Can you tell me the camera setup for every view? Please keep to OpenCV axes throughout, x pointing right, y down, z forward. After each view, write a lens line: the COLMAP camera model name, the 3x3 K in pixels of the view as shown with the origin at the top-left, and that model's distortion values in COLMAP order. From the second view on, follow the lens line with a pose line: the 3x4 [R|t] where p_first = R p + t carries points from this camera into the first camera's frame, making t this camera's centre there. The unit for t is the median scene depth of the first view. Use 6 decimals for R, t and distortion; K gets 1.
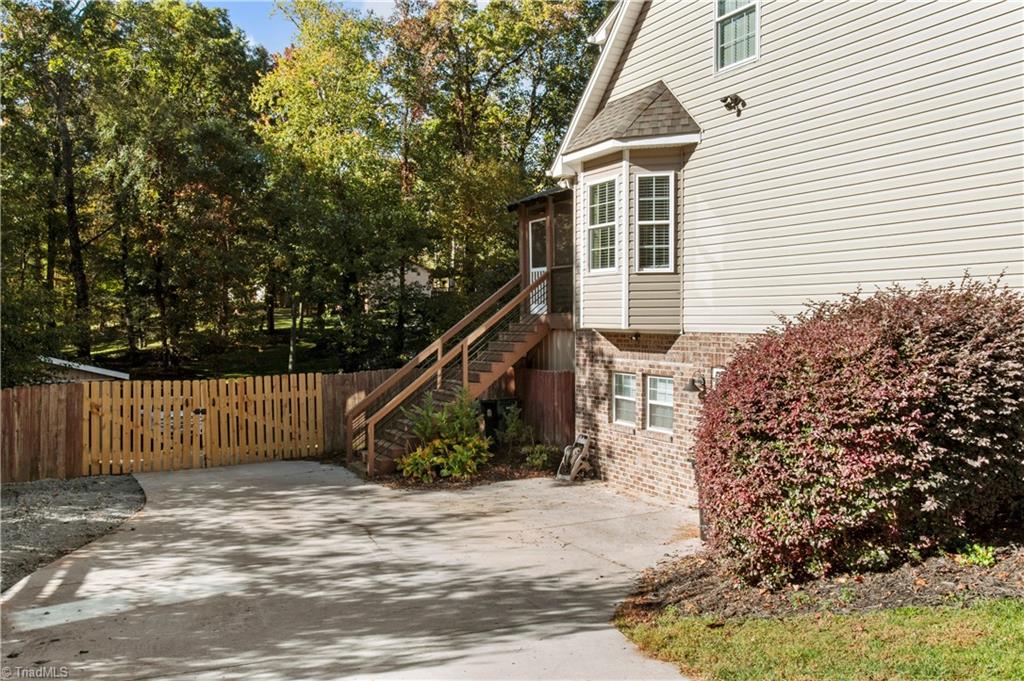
lens RADIAL K [[853.3, 0, 511.3], [0, 853.3, 360.2], [0, 0, 1]] dist [-0.042618, 0.001183]
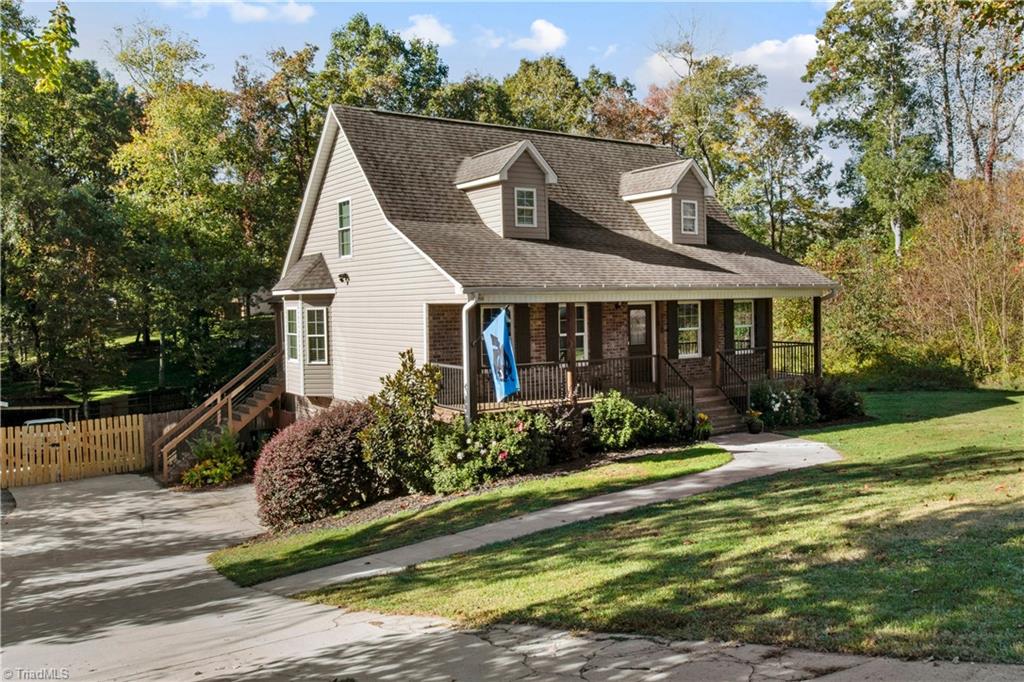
lens RADIAL K [[850.2, 0, 512.0], [0, 850.2, 341.0], [0, 0, 1]] dist [-0.043262, 0.007637]
pose [[0.993017, -0.019783, 0.116303, 0.348136], [0.020829, 0.999753, -0.007790, -0.122780], [-0.116120, 0.010158, 0.993183, -0.751507]]
